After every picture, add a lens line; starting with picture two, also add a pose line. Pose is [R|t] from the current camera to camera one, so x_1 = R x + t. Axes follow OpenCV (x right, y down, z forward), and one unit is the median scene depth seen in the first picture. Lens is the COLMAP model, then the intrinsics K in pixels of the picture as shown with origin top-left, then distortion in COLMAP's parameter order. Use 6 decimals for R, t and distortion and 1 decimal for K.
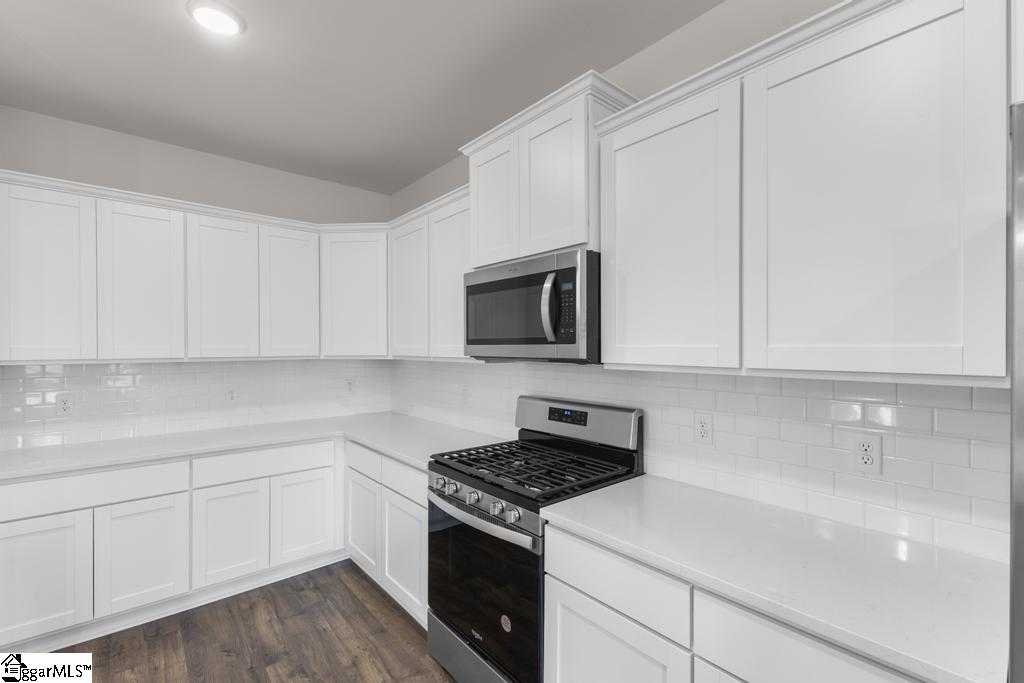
lens RADIAL K [[449.3, 0, 512.6], [0, 449.3, 344.7], [0, 0, 1]] dist [0.001623, -0.000111]
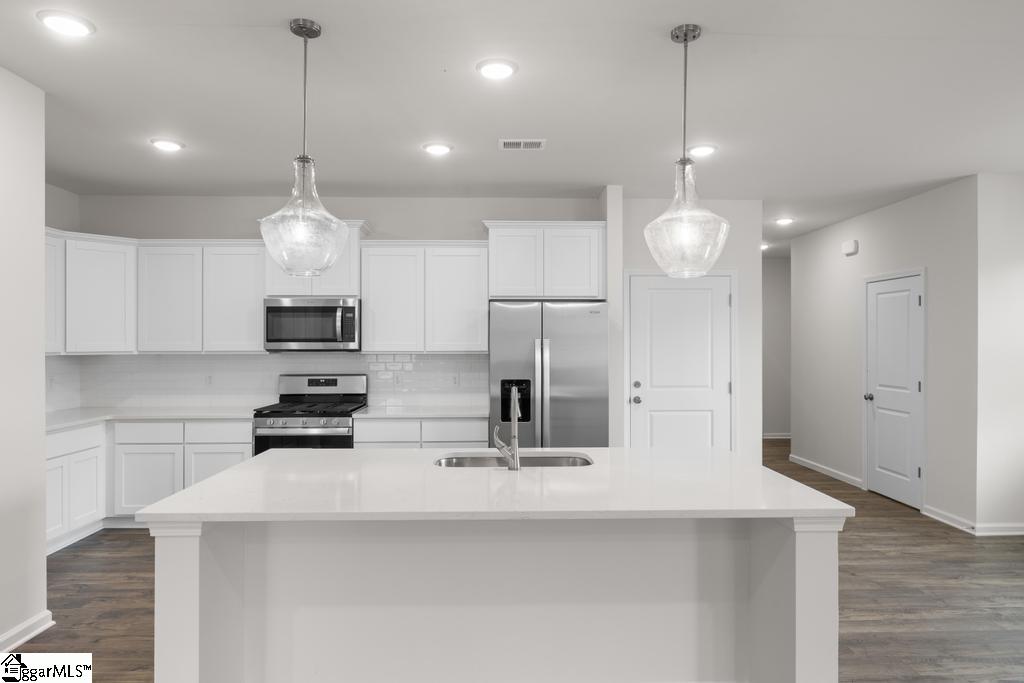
lens RADIAL K [[608.6, 0, 513.3], [0, 608.6, 344.2], [0, 0, 1]] dist [-0.005100, -0.001416]
pose [[0.617498, 0.001258, 0.786571, -1.461882], [-0.002199, 0.999998, 0.000126, 0.005489], [-0.786569, -0.001807, 0.617500, -1.216685]]
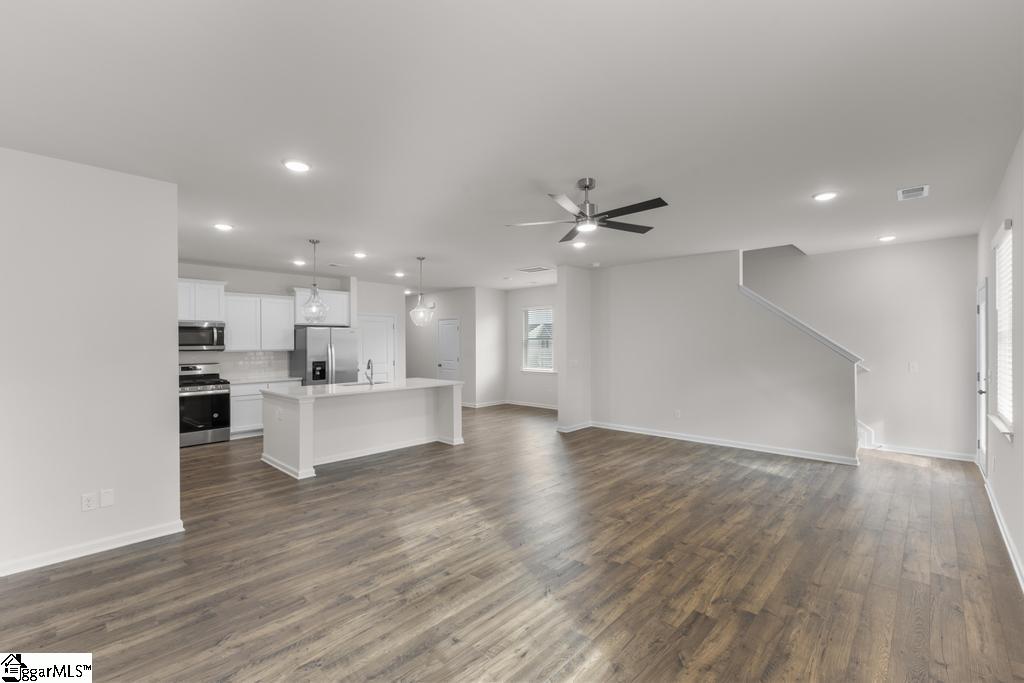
lens RADIAL K [[449.3, 0, 516.3], [0, 449.3, 339.8], [0, 0, 1]] dist [0.001623, -0.000111]
pose [[-0.126038, 0.009062, 0.991984, -3.715050], [0.007741, 0.999937, -0.008152, -0.001172], [-0.991995, 0.006651, -0.126100, -0.991767]]
